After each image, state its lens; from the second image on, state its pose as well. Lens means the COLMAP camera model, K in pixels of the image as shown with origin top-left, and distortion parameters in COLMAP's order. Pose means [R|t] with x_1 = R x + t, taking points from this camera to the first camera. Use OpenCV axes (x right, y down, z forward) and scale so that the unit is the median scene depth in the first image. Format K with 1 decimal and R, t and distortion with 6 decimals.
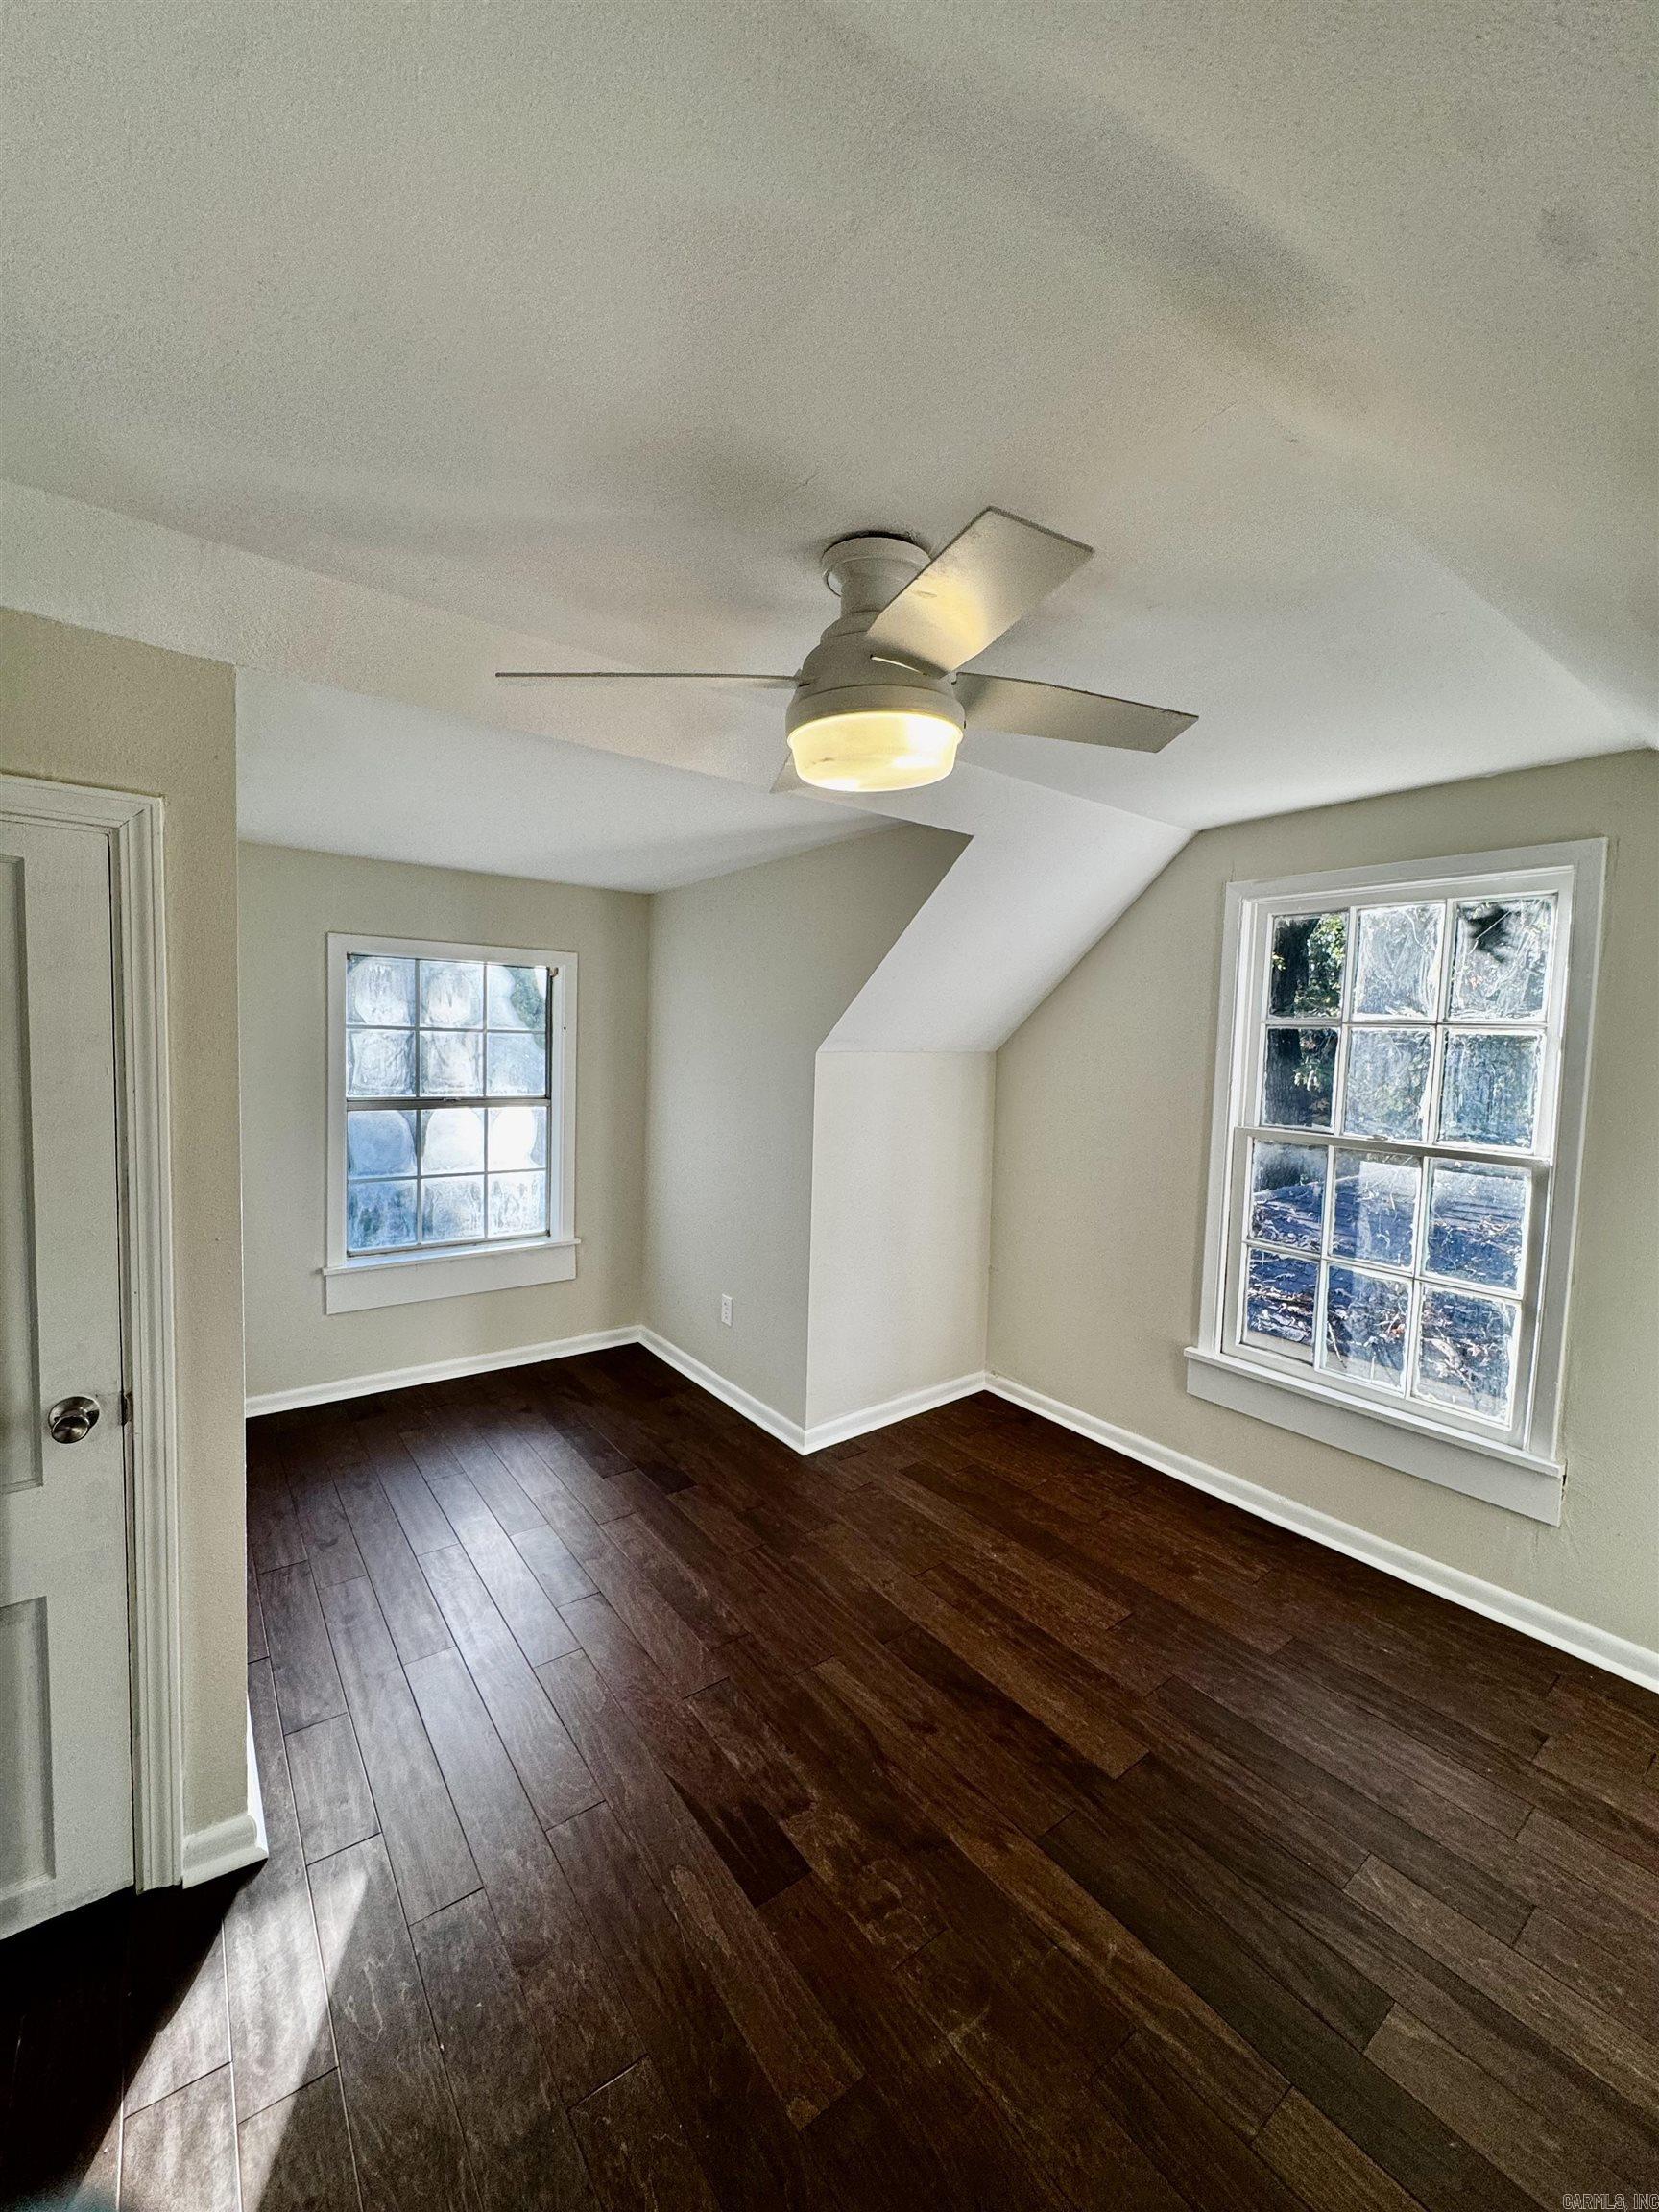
lens RADIAL K [[883.6, 0, 835.6], [0, 883.6, 1103.7], [0, 0, 1]] dist [-0.003326, 0.000211]
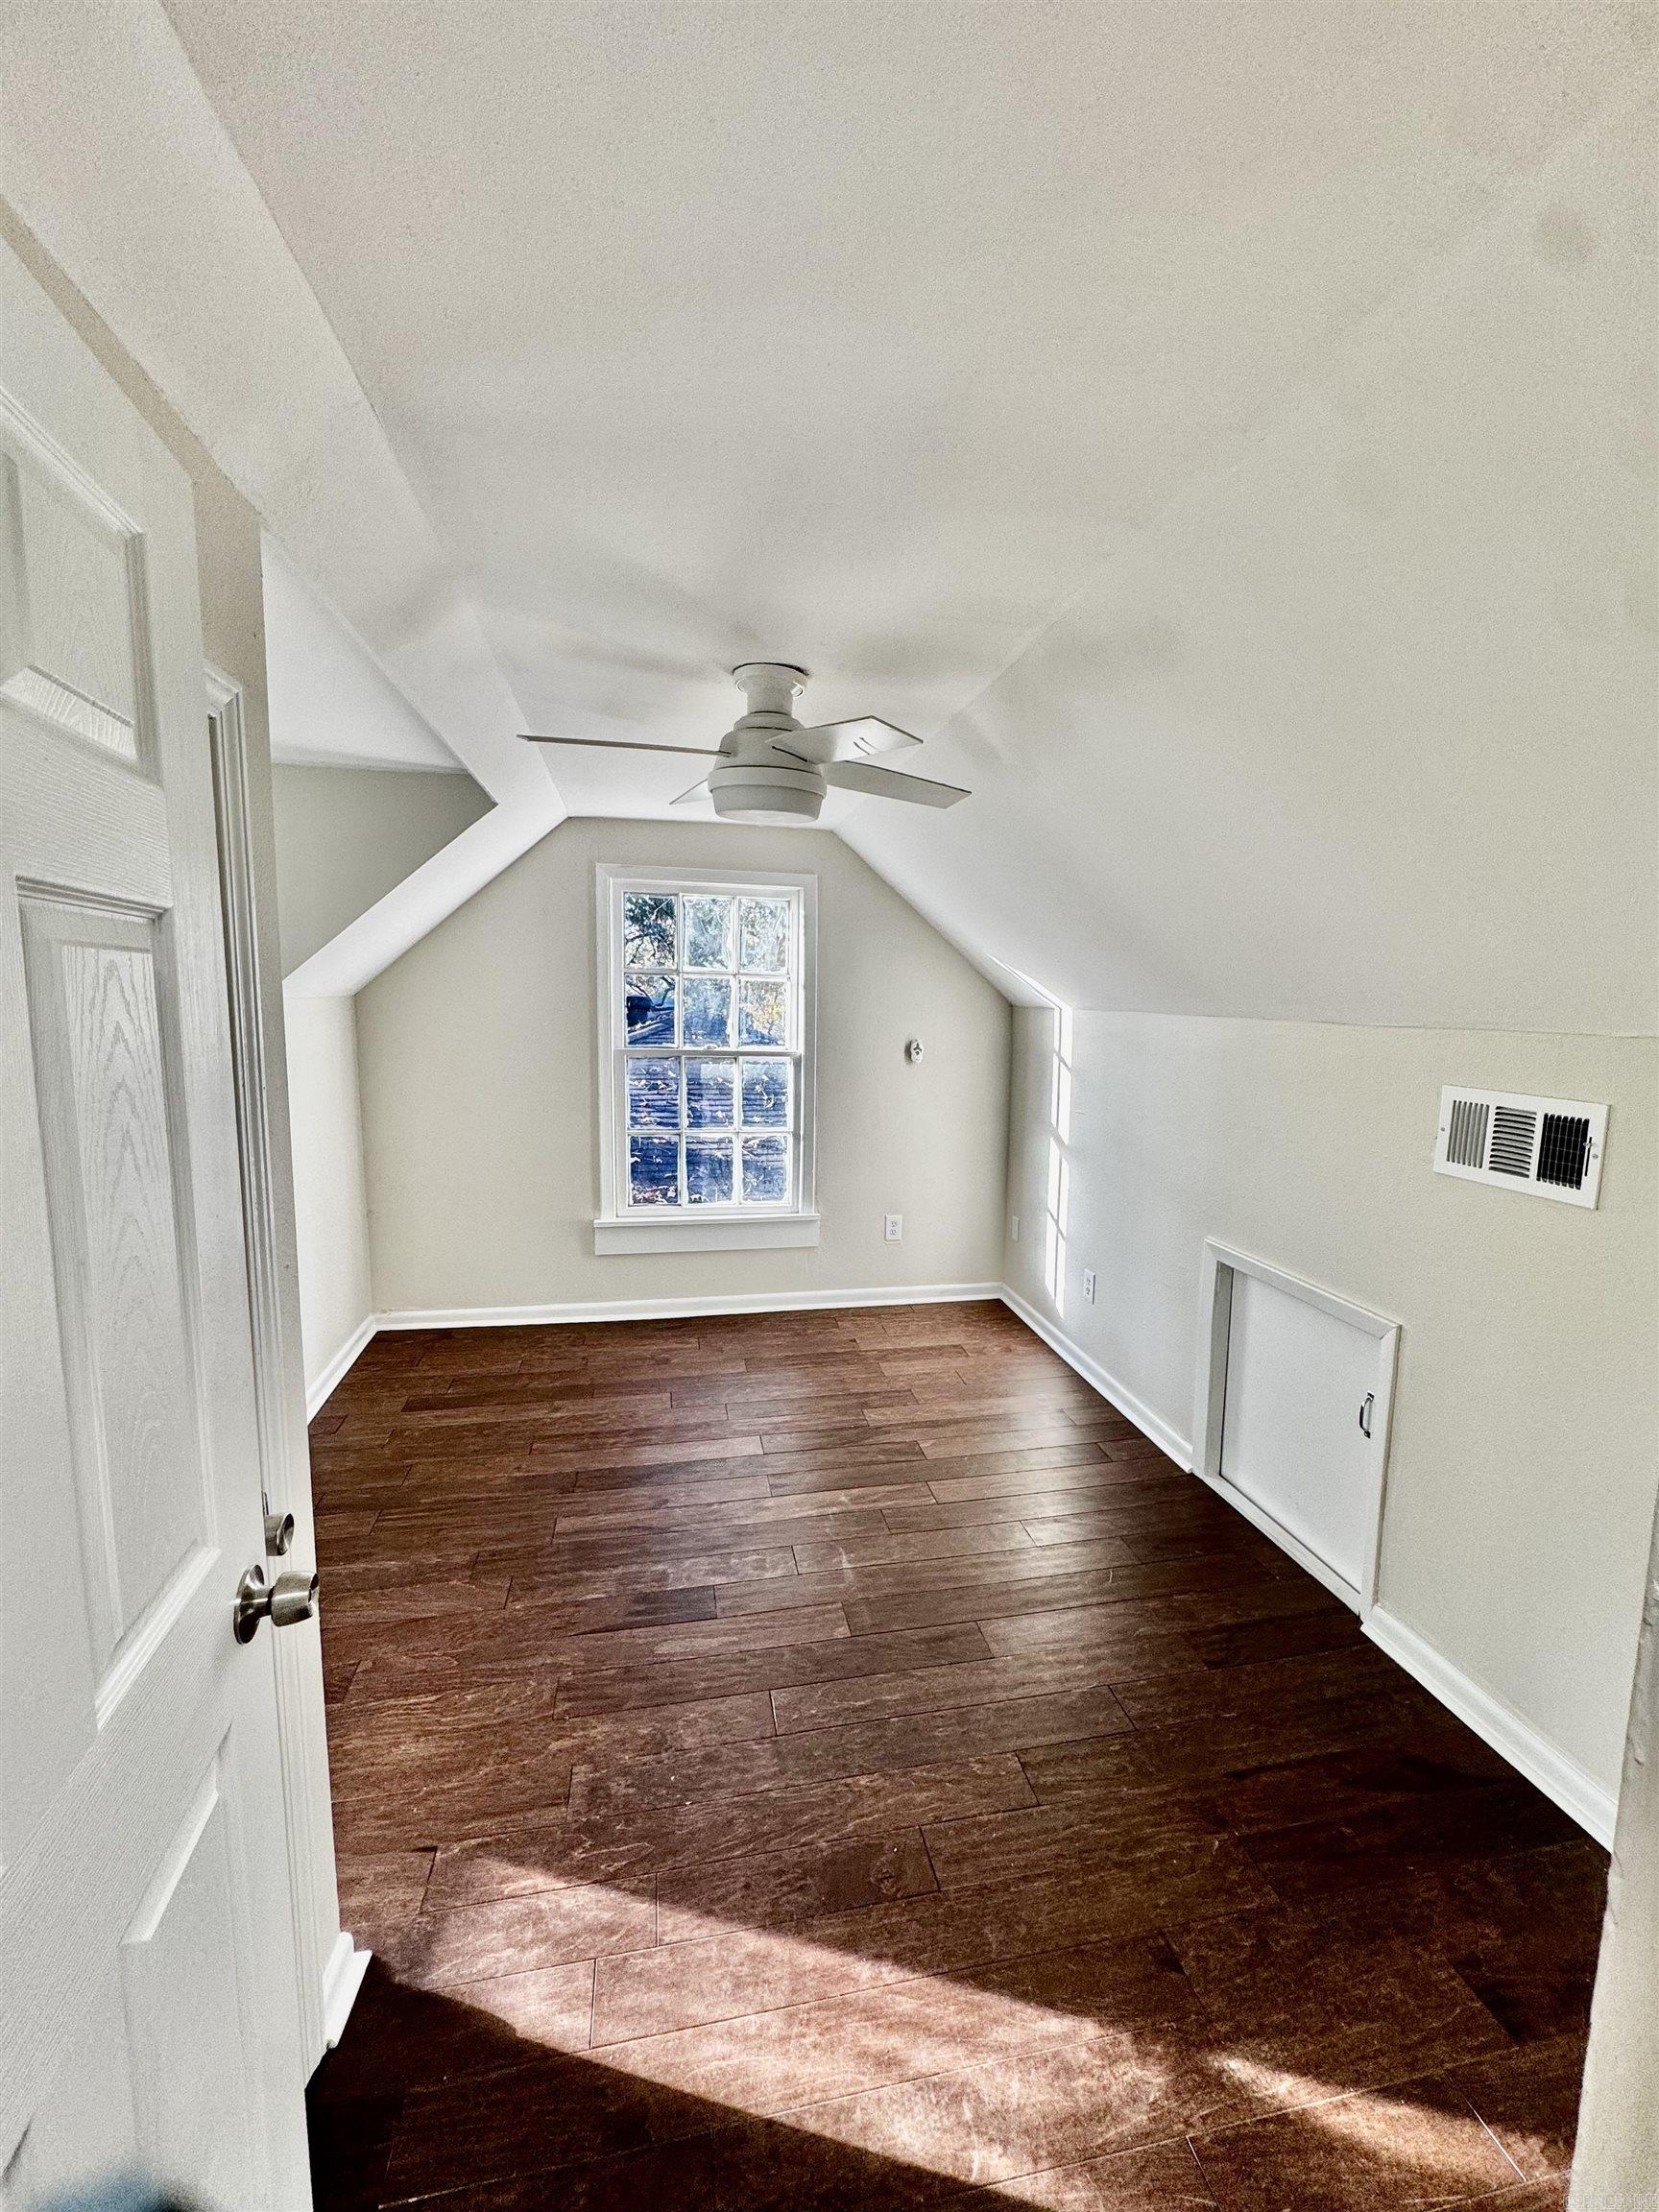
lens RADIAL K [[883.6, 0, 829.5], [0, 883.6, 1102.3], [0, 0, 1]] dist [-0.003326, 0.000211]
pose [[0.435823, -0.128202, 0.890855, -0.719632], [0.056601, 0.991748, 0.115031, -0.034598], [-0.898251, 0.000290, 0.439483, 0.135994]]
